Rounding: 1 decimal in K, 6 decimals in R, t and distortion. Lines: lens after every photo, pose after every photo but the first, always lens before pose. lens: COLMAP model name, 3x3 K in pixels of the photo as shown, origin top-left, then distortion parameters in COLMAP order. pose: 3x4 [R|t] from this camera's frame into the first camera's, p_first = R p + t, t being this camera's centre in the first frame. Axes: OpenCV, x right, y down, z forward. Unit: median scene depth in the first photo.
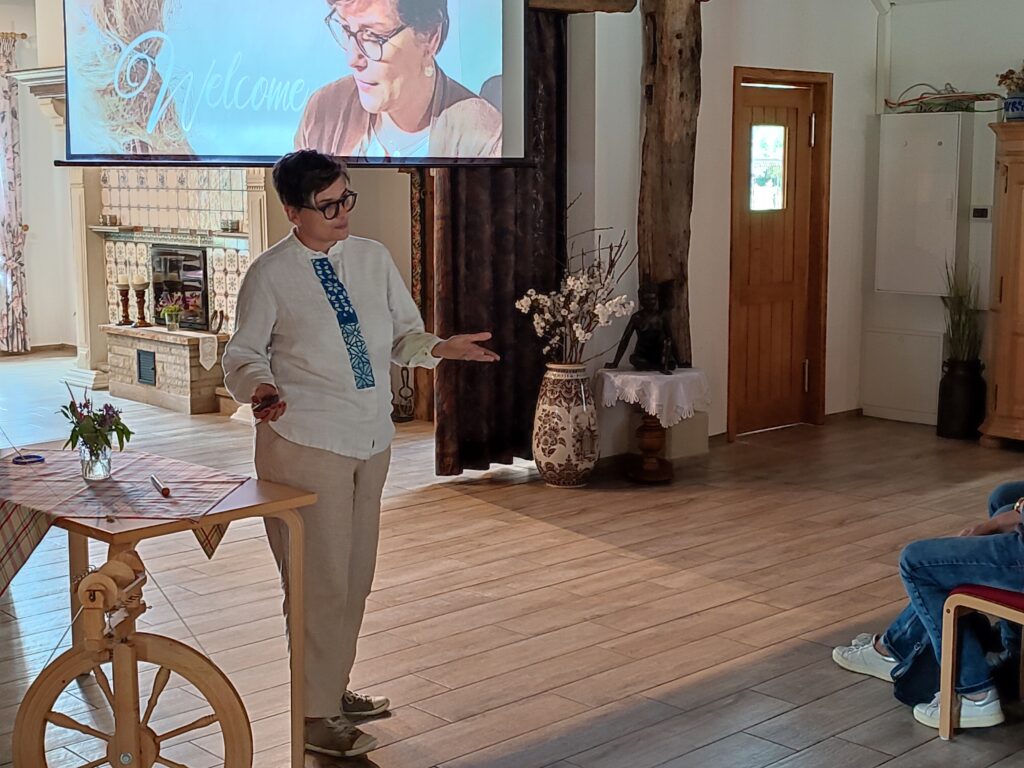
lens RADIAL K [[1497.3, 0, 512.0], [0, 1497.3, 384.0], [0, 0, 1]] dist [0.032802, -0.522928]
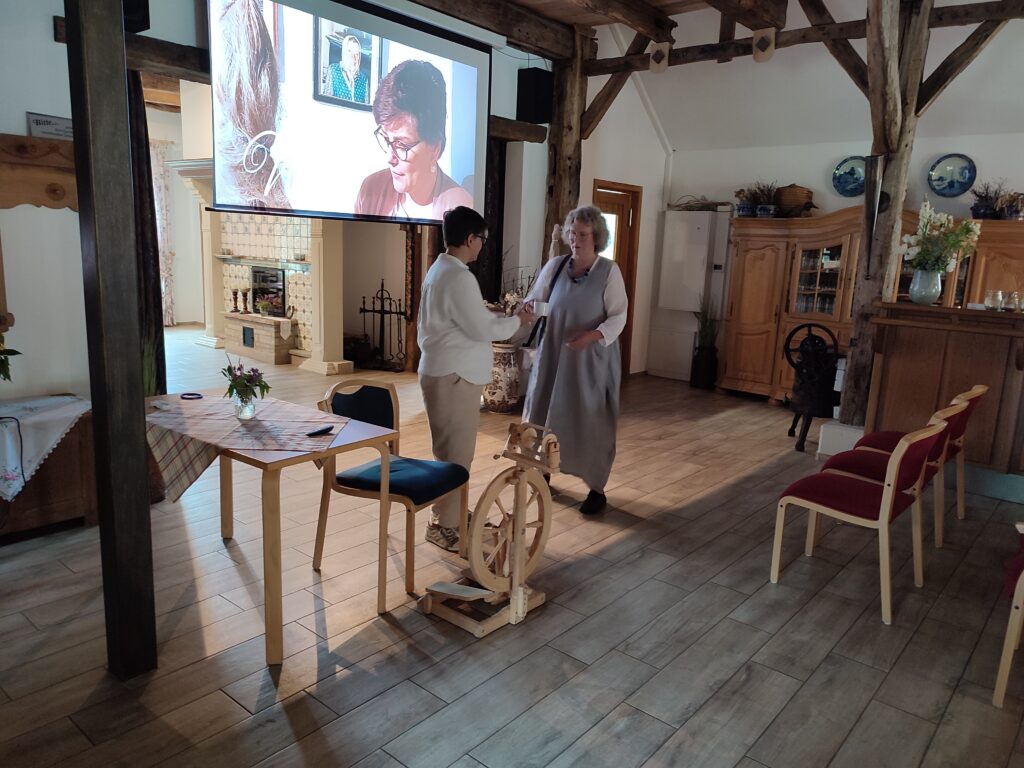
lens RADIAL K [[745.1, 0, 512.0], [0, 745.1, 384.0], [0, 0, 1]] dist [-0.008904, 0.001055]
pose [[0.992141, 0.021994, 0.123176, -0.057005], [-0.027897, 0.998533, 0.046409, -0.006631], [-0.121974, -0.049481, 0.991299, 0.124905]]
